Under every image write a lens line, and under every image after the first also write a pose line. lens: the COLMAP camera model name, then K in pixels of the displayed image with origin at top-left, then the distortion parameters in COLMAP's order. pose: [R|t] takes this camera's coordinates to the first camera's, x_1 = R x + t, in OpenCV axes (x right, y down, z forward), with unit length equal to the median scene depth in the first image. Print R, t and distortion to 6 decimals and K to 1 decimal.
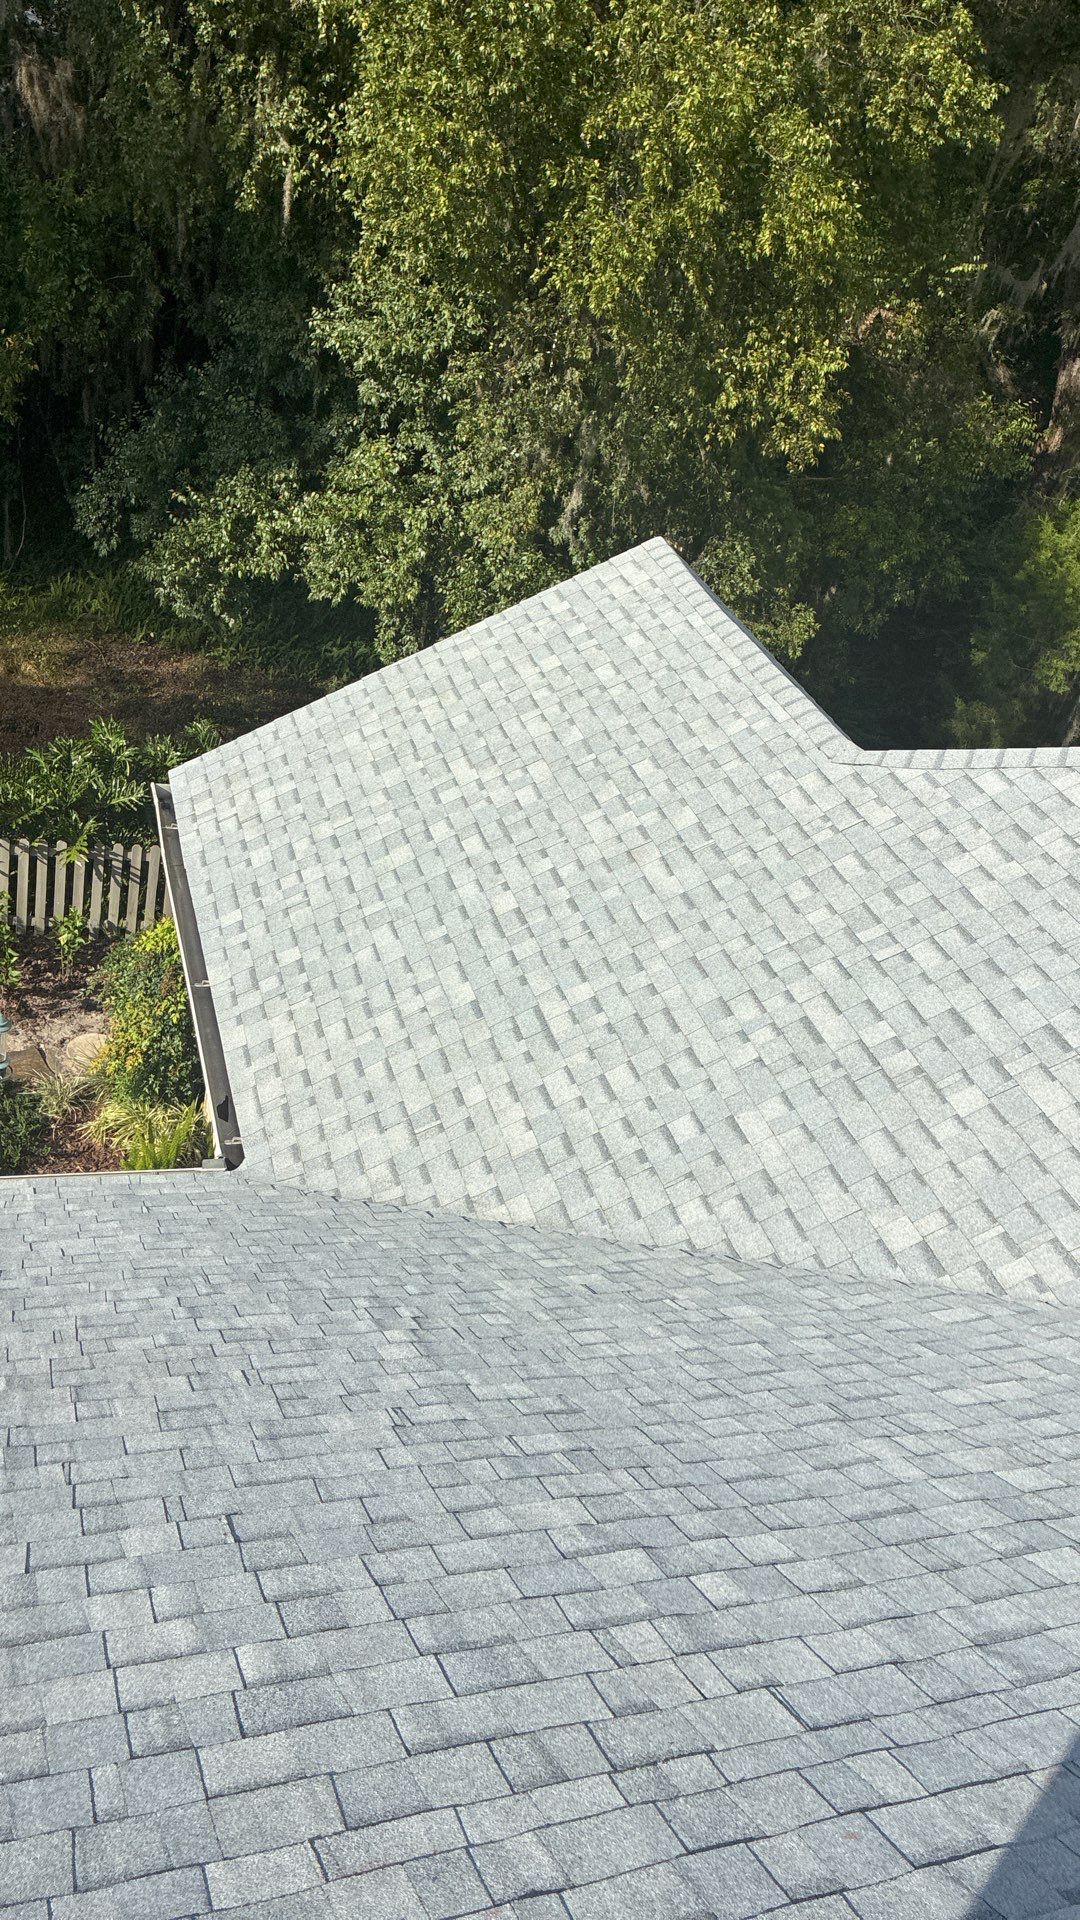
lens RADIAL K [[1366.9, 0, 542.7], [0, 1366.9, 952.0], [0, 0, 1]] dist [0.002820, -0.004664]
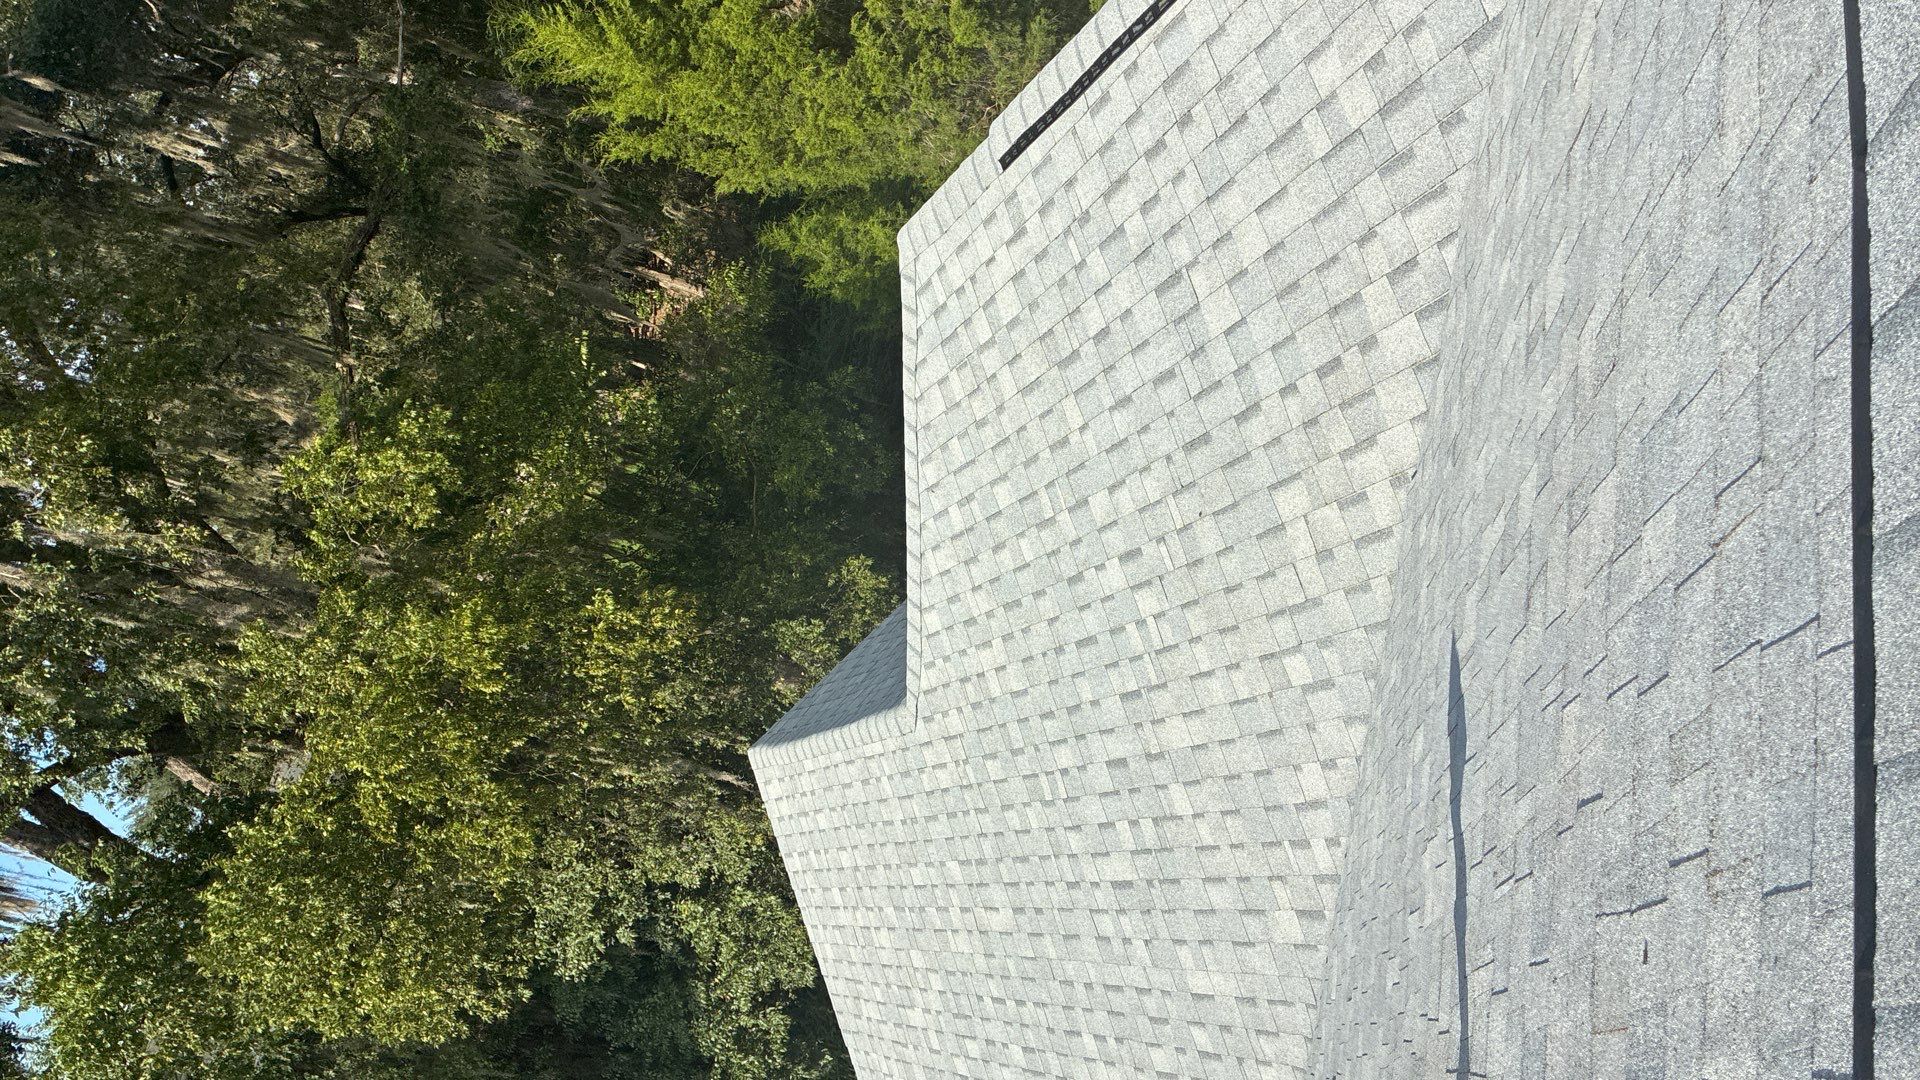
lens RADIAL K [[1366.9, 0, 965.3], [0, 1366.9, 544.9], [0, 0, 1]] dist [0.002820, -0.004664]
pose [[0.091447, -0.995123, -0.036988, 0.336213], [0.967402, 0.097586, -0.233689, 0.111452], [0.236159, -0.014412, 0.971608, -0.012354]]
